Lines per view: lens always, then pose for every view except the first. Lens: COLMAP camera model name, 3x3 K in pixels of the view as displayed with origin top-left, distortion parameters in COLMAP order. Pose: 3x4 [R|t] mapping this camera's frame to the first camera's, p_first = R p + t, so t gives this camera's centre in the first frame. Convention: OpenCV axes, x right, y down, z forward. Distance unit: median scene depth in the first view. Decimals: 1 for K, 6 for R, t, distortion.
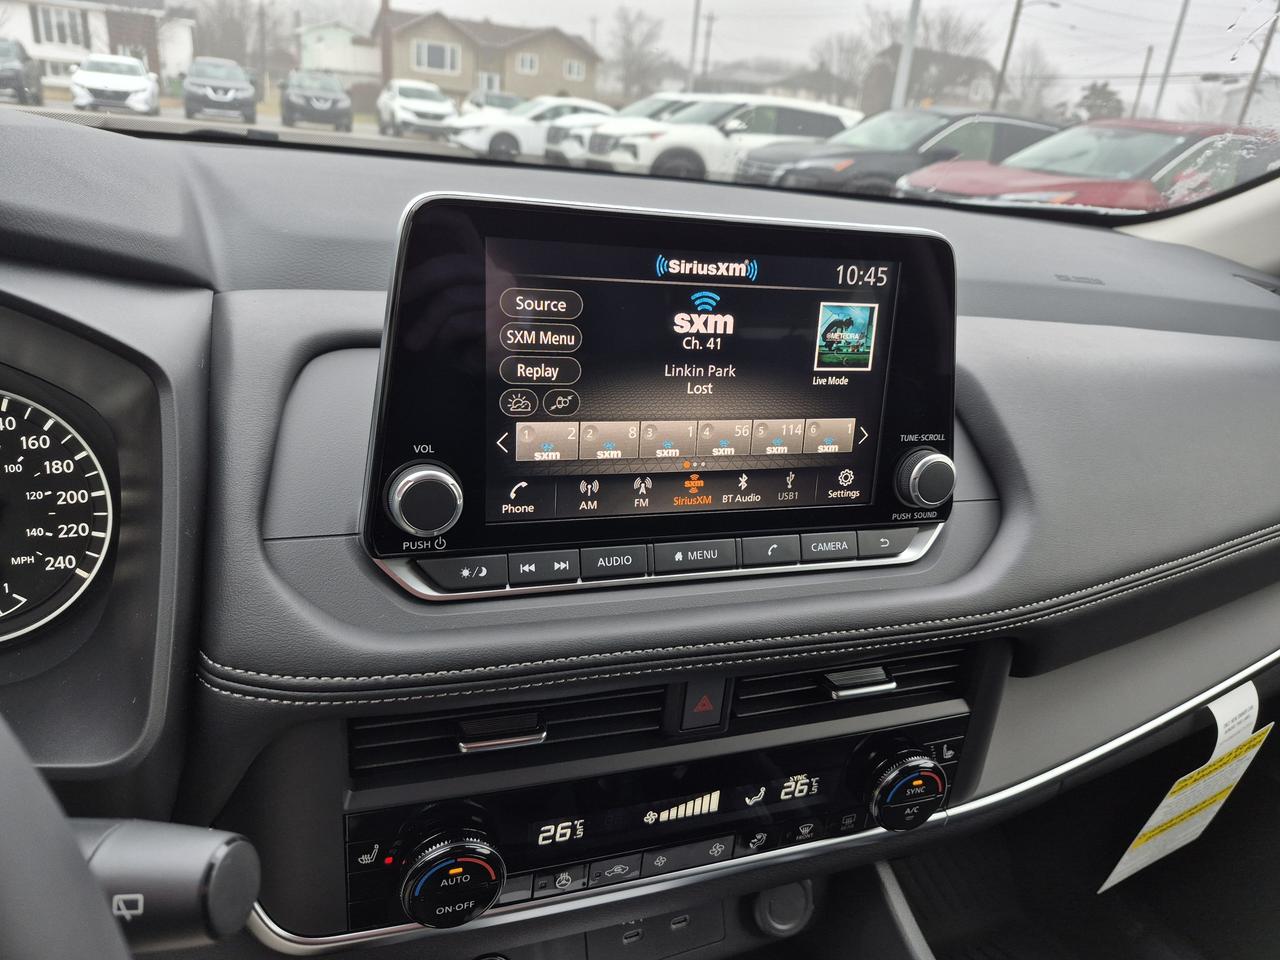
lens RADIAL K [[893.6, 0, 657.8], [0, 893.6, 494.8], [0, 0, 1]] dist [0.044177, -0.048098]
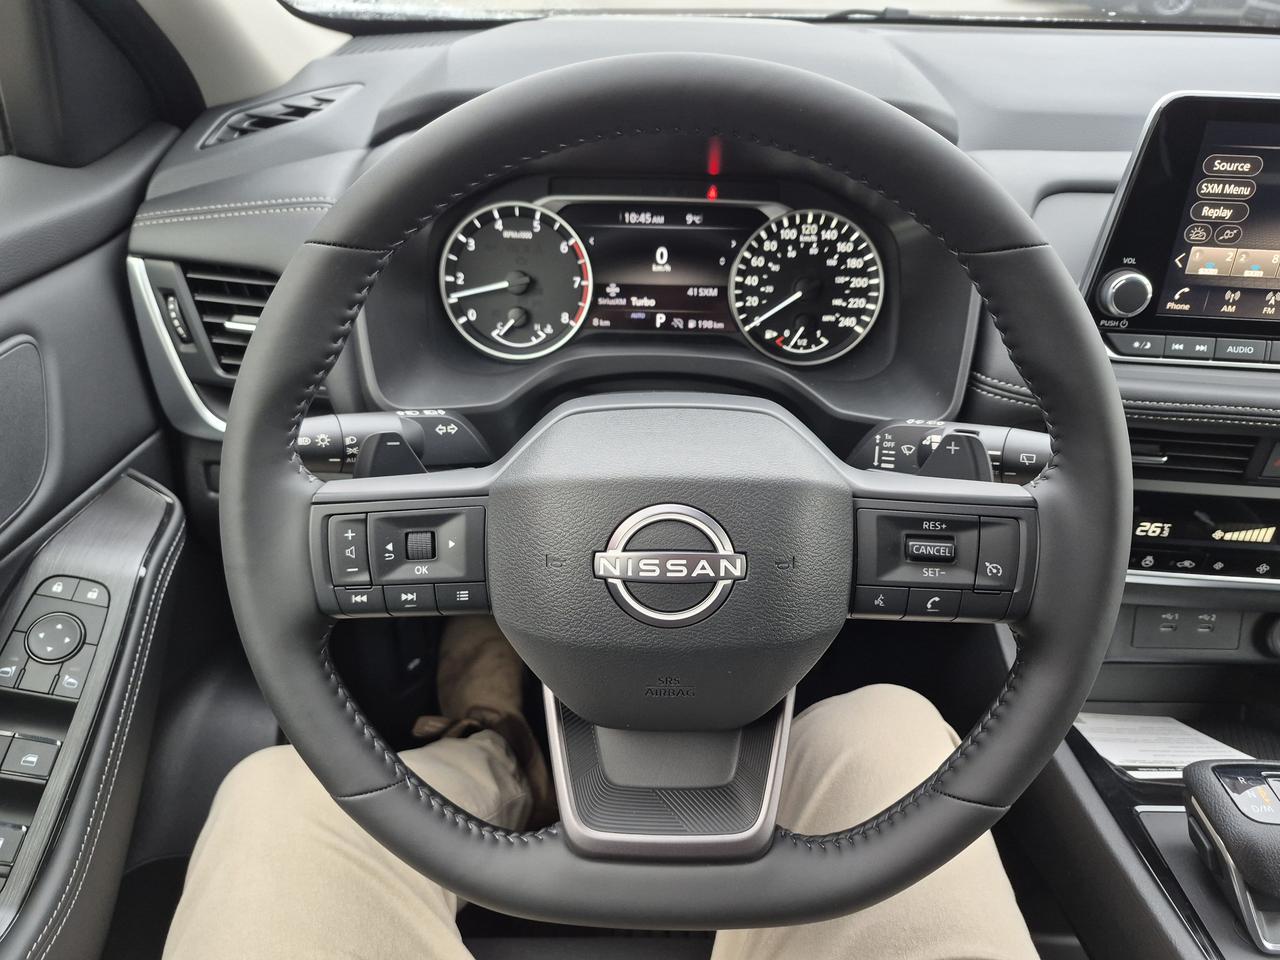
lens RADIAL K [[893.6, 0, 635.1], [0, 893.6, 494.5], [0, 0, 1]] dist [0.044177, -0.048098]
pose [[0.901595, 0.159805, -0.401982, -0.280509], [-0.090528, 0.978388, 0.185909, 0.110607], [0.423003, -0.131224, 0.896576, -0.692056]]
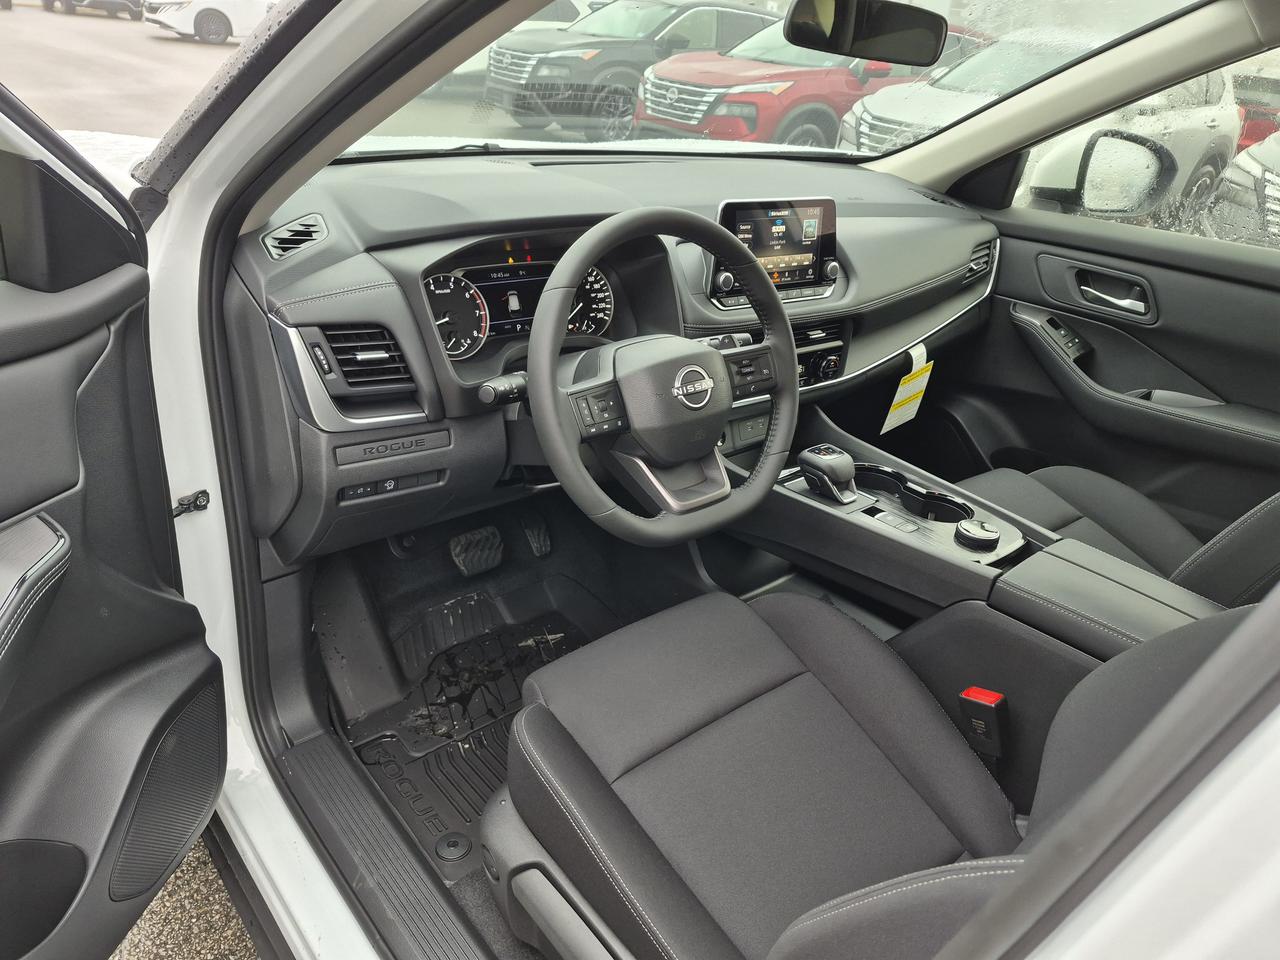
lens RADIAL K [[893.6, 0, 665.8], [0, 893.6, 498.3], [0, 0, 1]] dist [0.044177, -0.048098]
pose [[0.954041, -0.143672, 0.262991, -1.343461], [0.109324, 0.983962, 0.140948, 0.289394], [-0.279023, -0.105719, 0.954447, -2.211513]]
